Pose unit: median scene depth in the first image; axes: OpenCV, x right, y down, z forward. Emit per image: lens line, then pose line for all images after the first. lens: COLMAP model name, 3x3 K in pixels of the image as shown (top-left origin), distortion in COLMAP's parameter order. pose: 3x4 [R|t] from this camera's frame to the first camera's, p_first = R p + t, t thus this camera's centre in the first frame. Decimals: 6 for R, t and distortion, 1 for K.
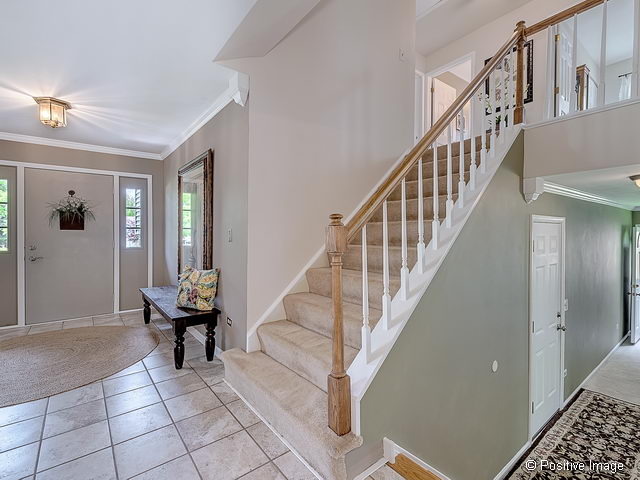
lens RADIAL K [[307.7, 0, 320.0], [0, 307.7, 240.0], [0, 0, 1]] dist [0.000391, -0.000329]
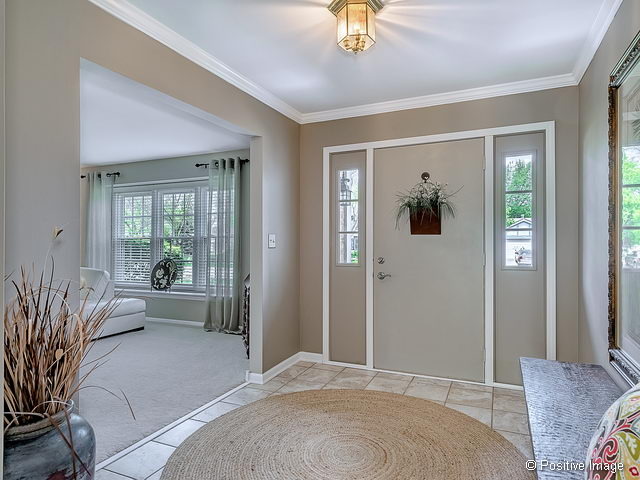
lens RADIAL K [[404.8, 0, 320.0], [0, 404.8, 240.0], [0, 0, 1]] dist [0.002293, 0.000477]
pose [[0.468771, -0.006900, -0.883293, -0.160943], [-0.012997, 0.999807, -0.014707, -0.006422], [0.883224, 0.018374, 0.468591, 0.393151]]
